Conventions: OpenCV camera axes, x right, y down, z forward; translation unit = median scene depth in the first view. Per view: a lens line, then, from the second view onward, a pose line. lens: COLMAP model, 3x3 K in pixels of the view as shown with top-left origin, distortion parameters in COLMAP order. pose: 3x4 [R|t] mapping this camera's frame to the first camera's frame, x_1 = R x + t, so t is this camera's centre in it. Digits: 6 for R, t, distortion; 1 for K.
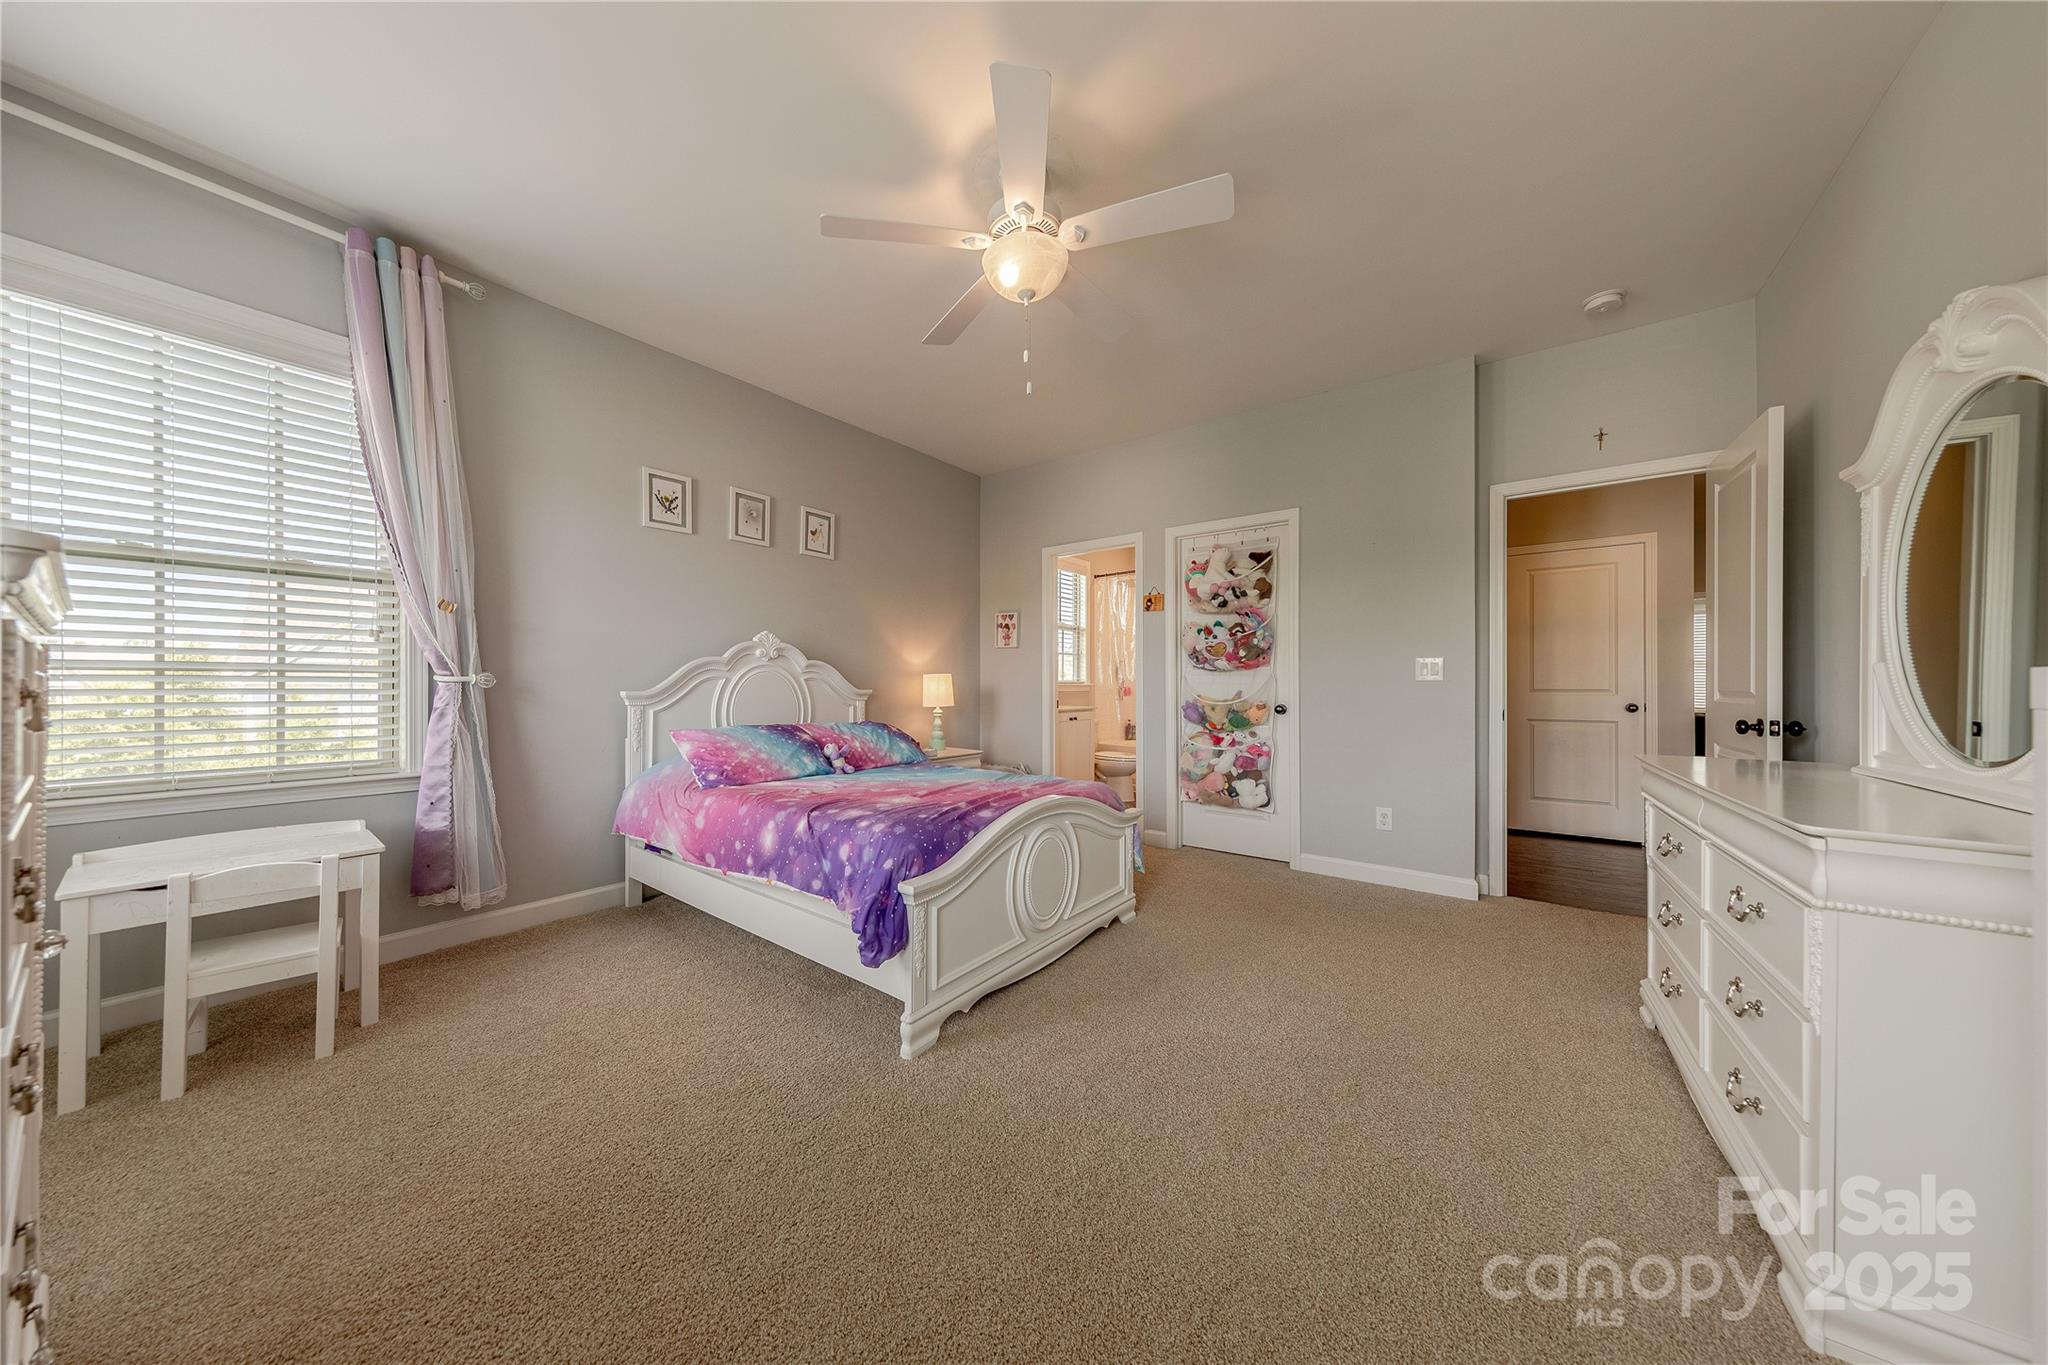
lens RADIAL K [[643.8, 0, 1027.6], [0, 643.8, 681.3], [0, 0, 1]] dist [0.003239, -0.000373]
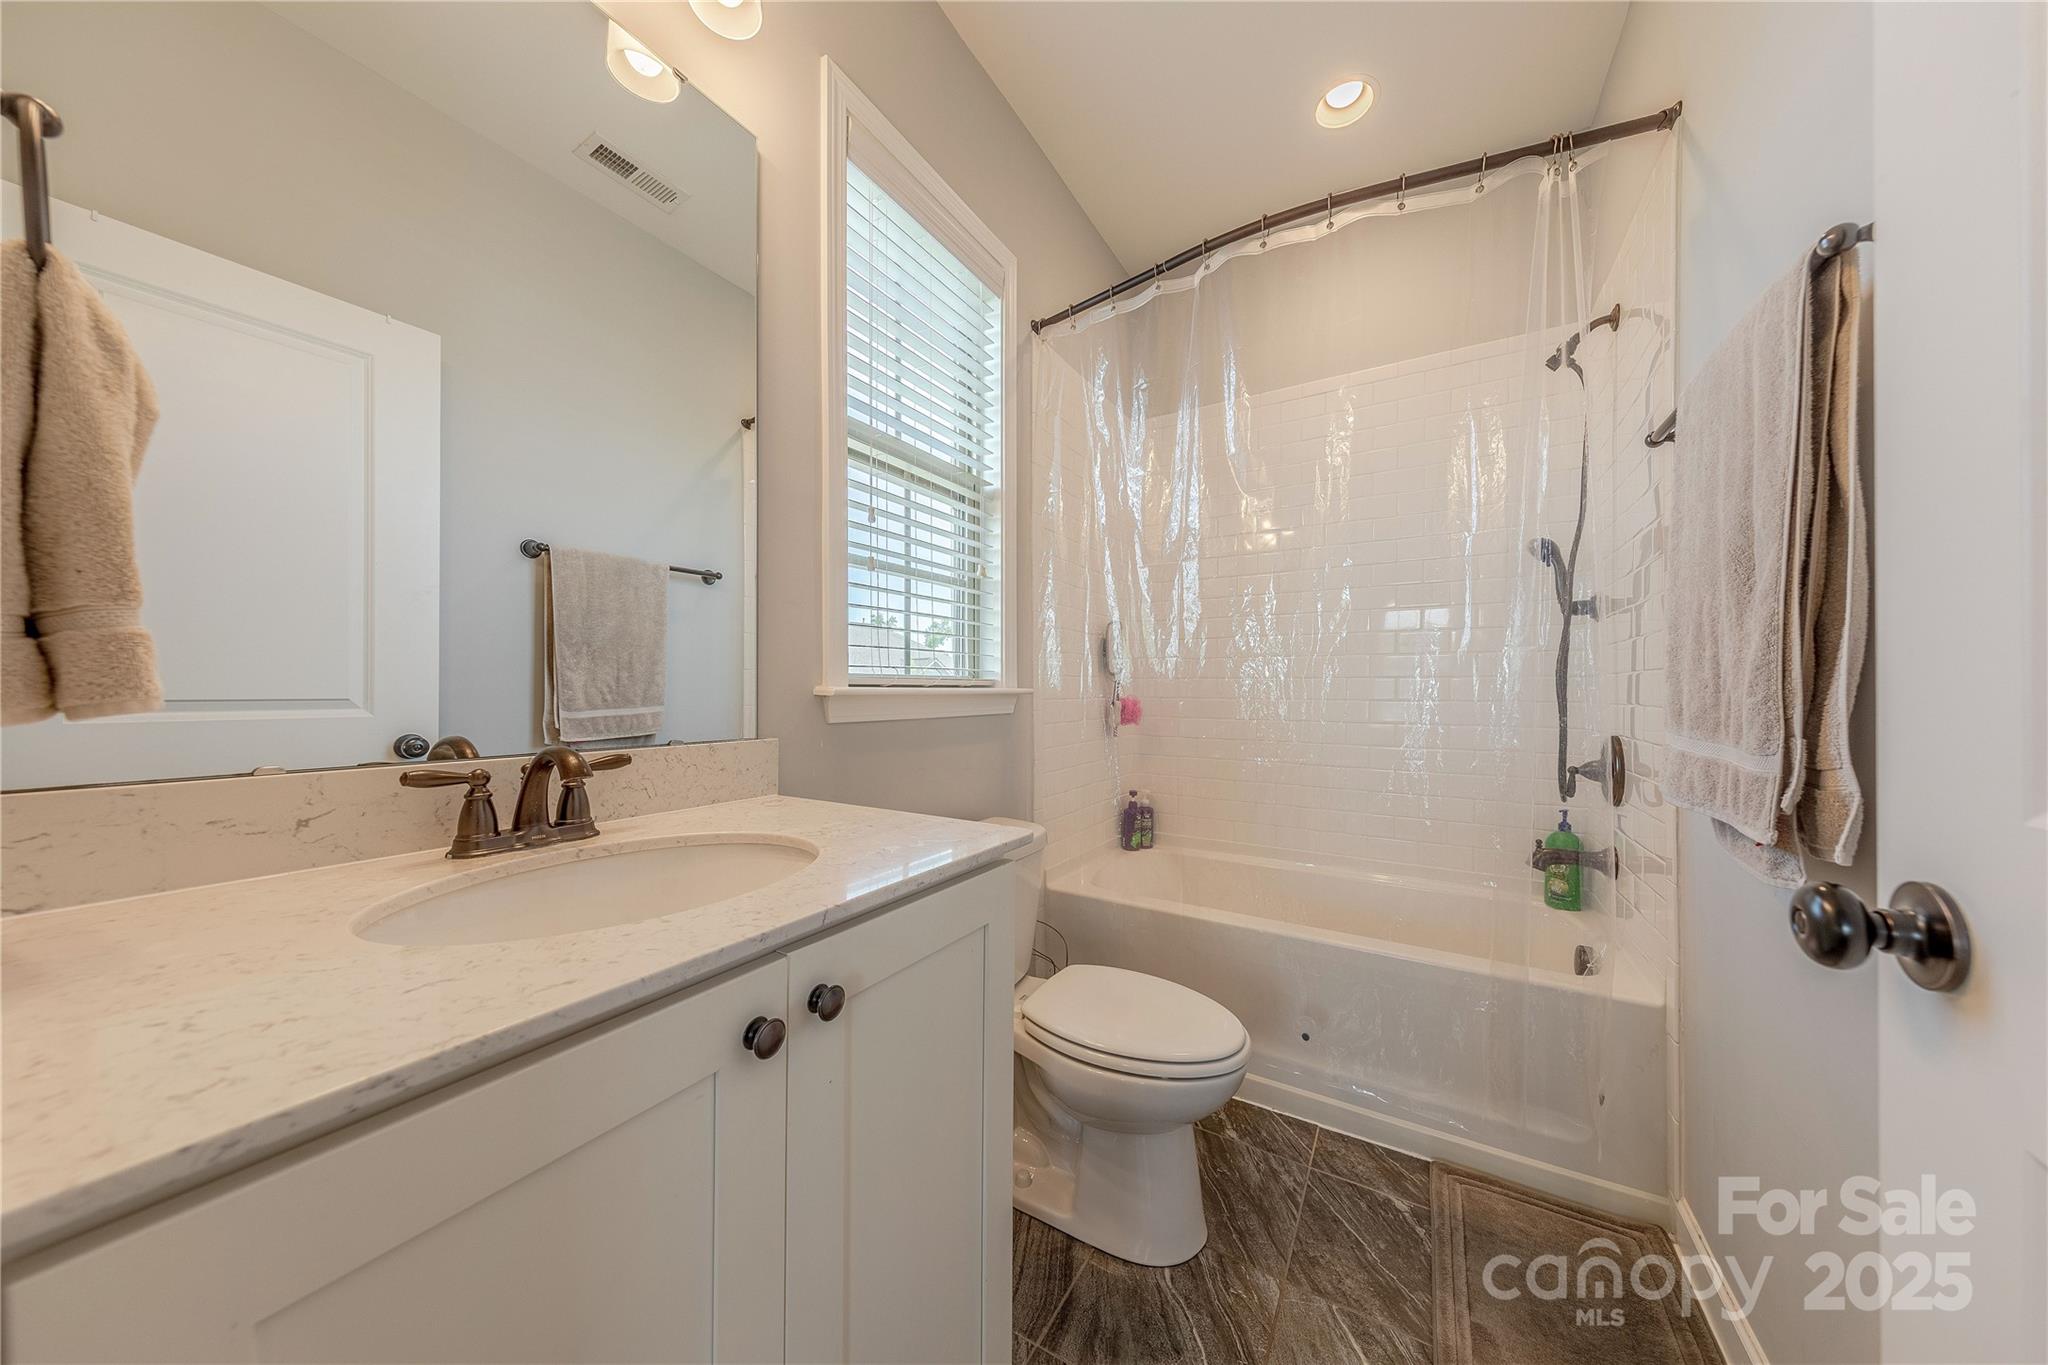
lens RADIAL K [[643.8, 0, 1024.0], [0, 643.8, 683.2], [0, 0, 1]] dist [0.003239, -0.000373]
pose [[0.998488, 0.008229, 0.054359, 0.076186], [-0.008093, 0.999964, -0.002737, 0.002057], [-0.054380, 0.002293, 0.998518, 0.641261]]
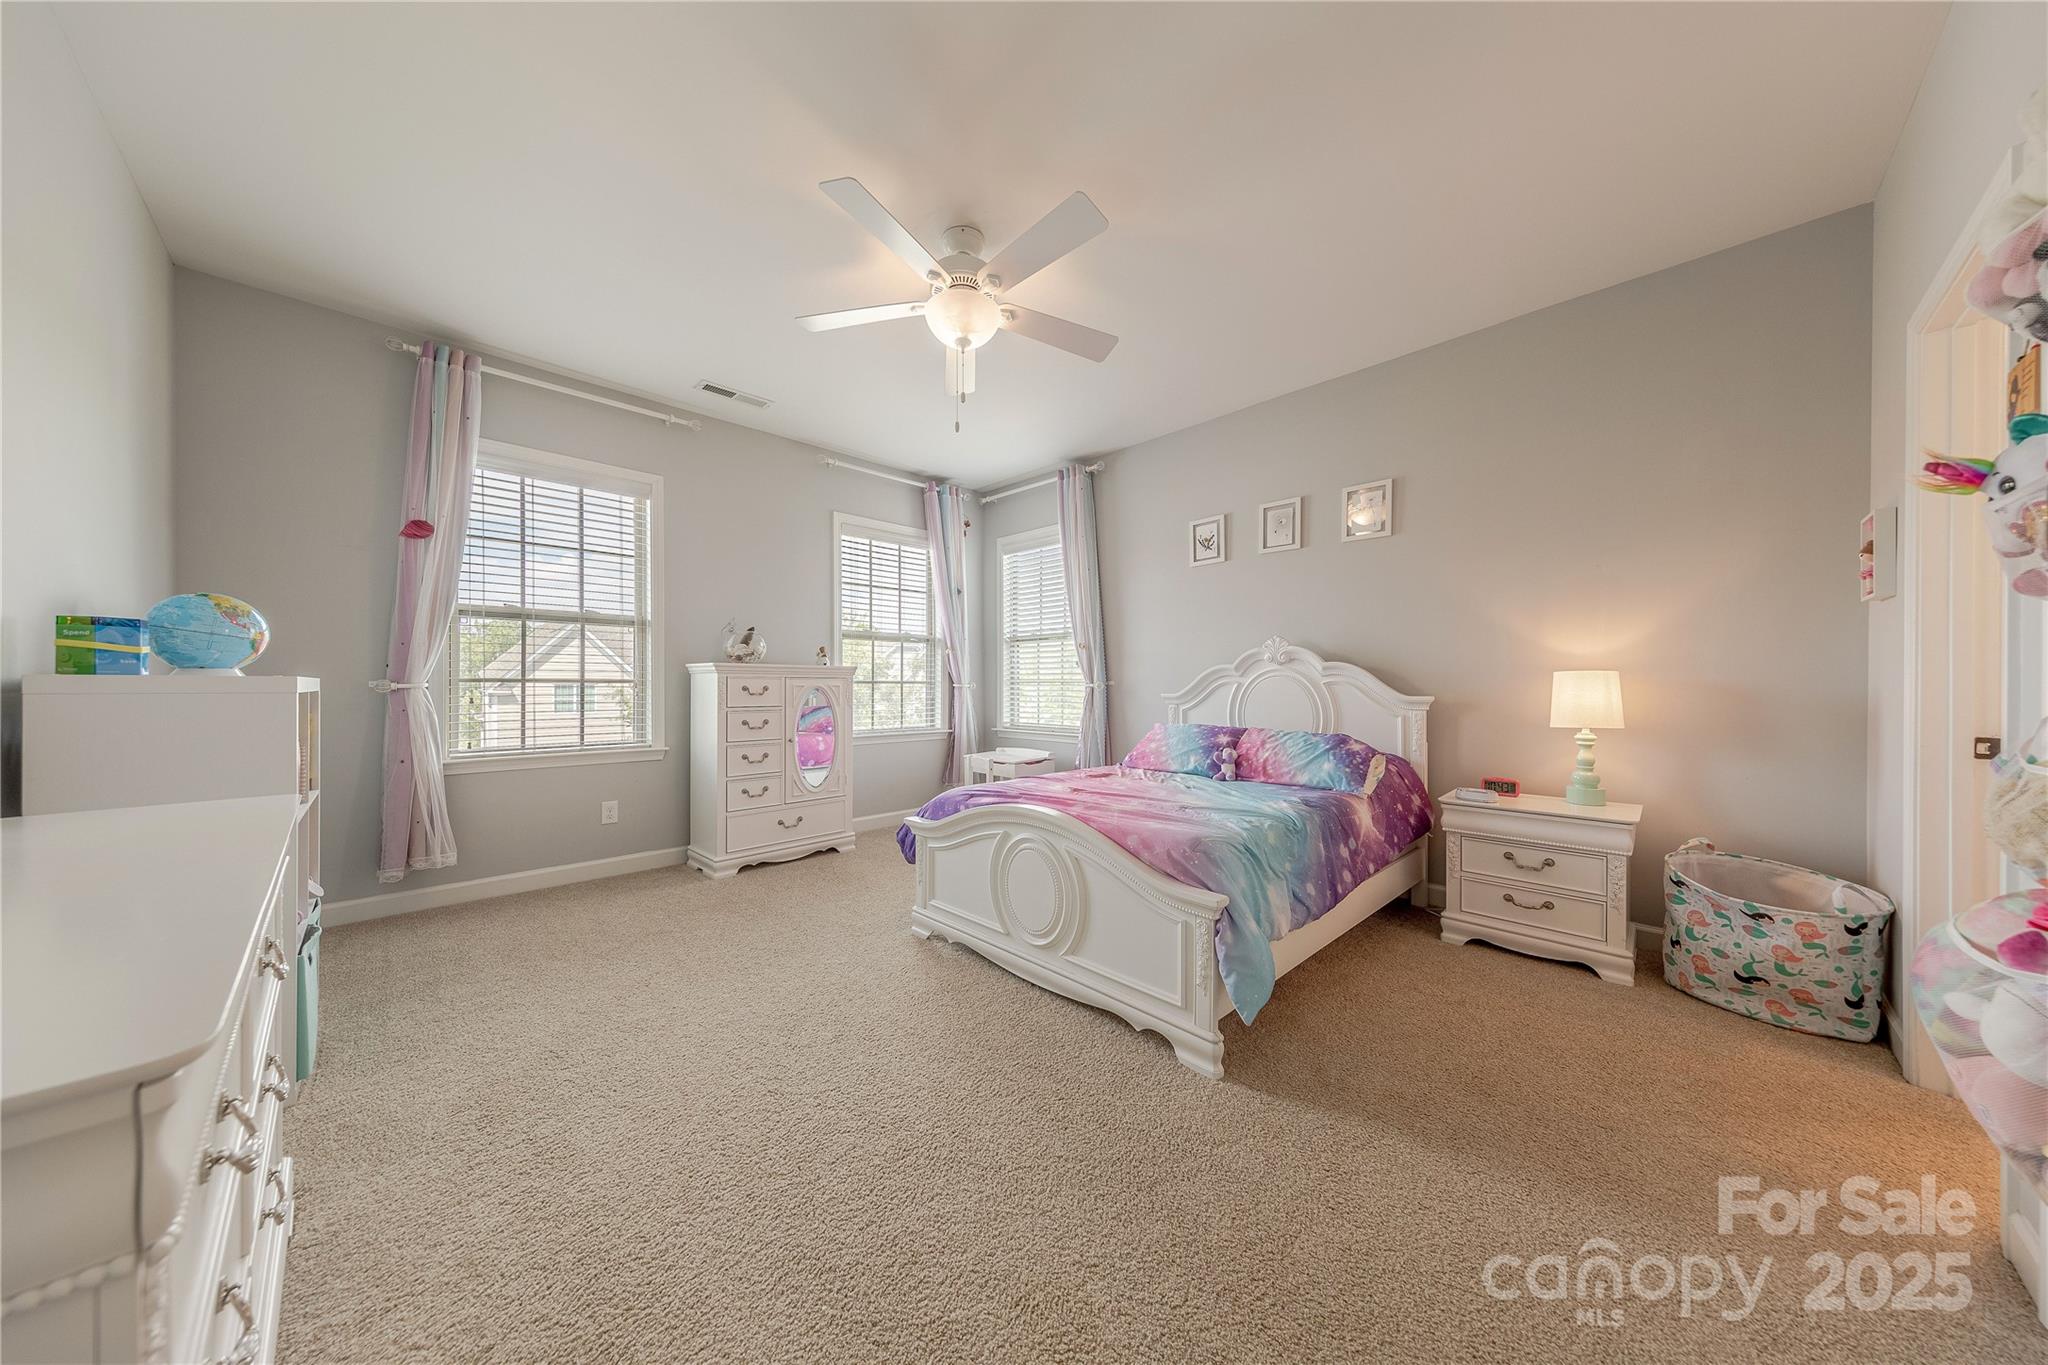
lens RADIAL K [[643.8, 0, 1021.6], [0, 643.8, 683.6], [0, 0, 1]] dist [0.003239, -0.000373]
pose [[-0.166828, -0.003937, -0.985978, 1.019871], [0.003960, 0.999981, -0.004663, 0.000296], [0.985978, -0.004682, -0.166809, 1.194597]]
